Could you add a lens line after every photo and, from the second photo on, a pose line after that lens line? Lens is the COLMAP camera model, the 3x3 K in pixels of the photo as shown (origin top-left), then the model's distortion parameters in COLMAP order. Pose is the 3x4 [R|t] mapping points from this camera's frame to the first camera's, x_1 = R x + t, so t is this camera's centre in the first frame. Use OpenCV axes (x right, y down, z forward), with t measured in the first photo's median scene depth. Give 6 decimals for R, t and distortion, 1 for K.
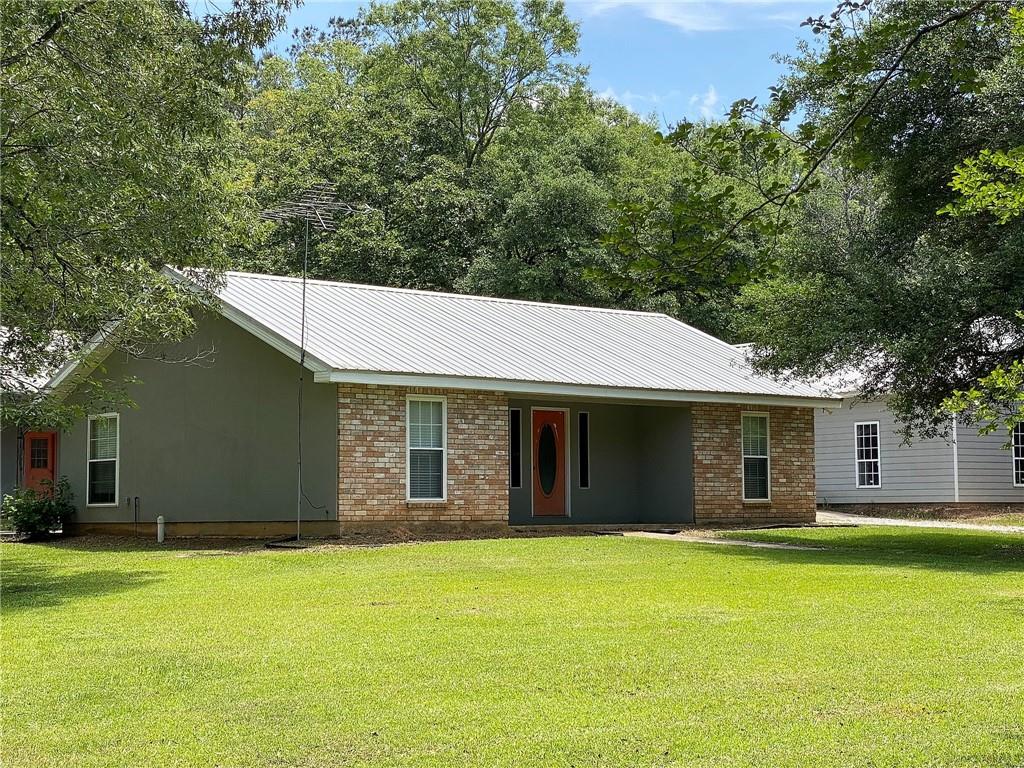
lens RADIAL K [[1826.9, 0, 514.7], [0, 1826.9, 386.1], [0, 0, 1]] dist [0.024163, 0.000000]
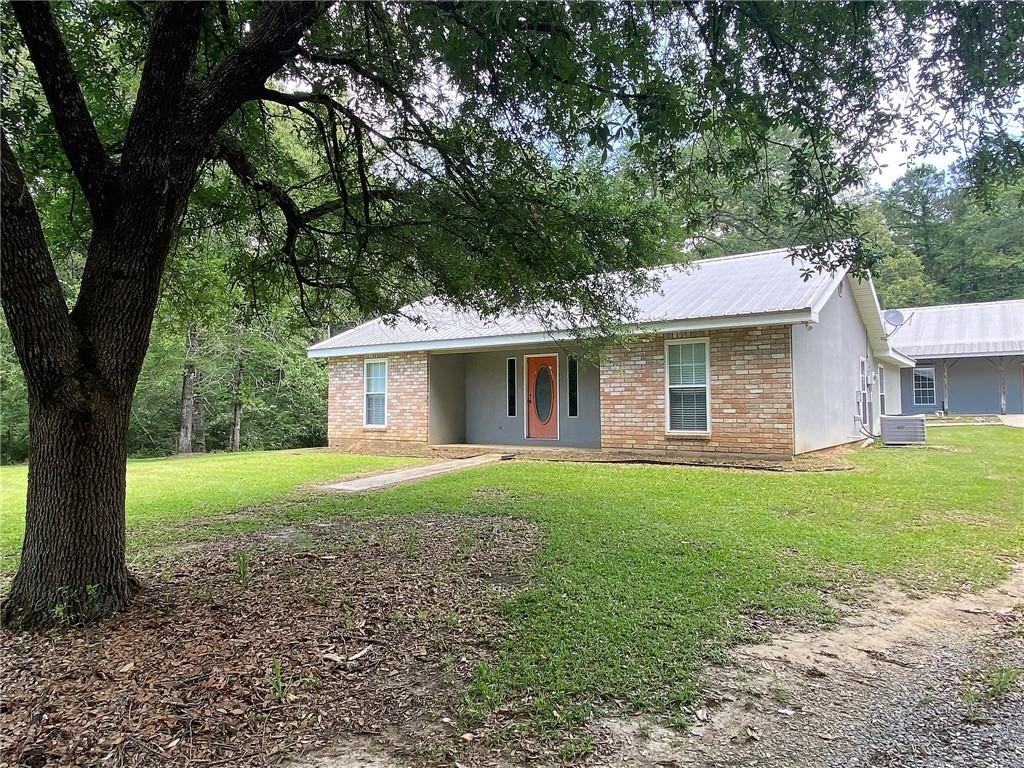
lens RADIAL K [[678.0, 0, 496.2], [0, 678.0, 368.4], [0, 0, 1]] dist [0.017761, -0.006446]
pose [[0.201447, -0.052946, -0.978067, 0.449307], [0.068638, 0.996846, -0.039825, 0.036142], [0.977091, -0.059109, 0.204446, 0.817977]]
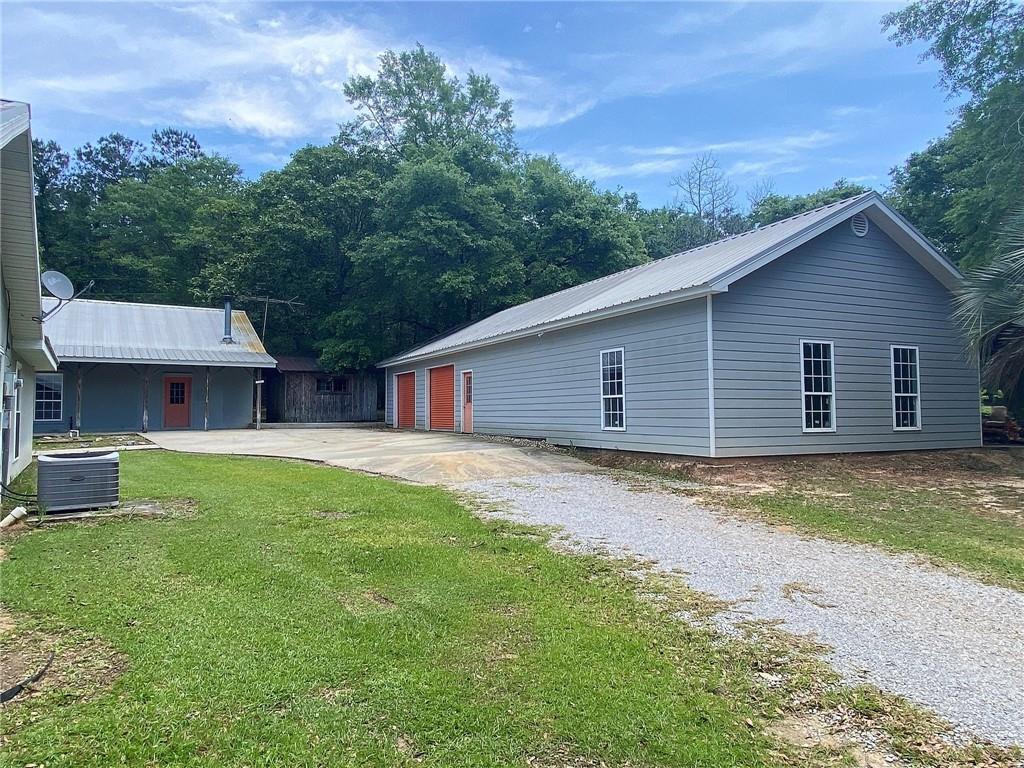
lens RADIAL K [[678.0, 0, 506.3], [0, 678.0, 378.5], [0, 0, 1]] dist [0.017761, -0.006446]
pose [[0.984194, -0.007819, -0.176923, 0.270984], [0.011241, 0.999769, 0.018346, 0.036199], [0.176738, -0.020045, 0.984054, 0.944160]]
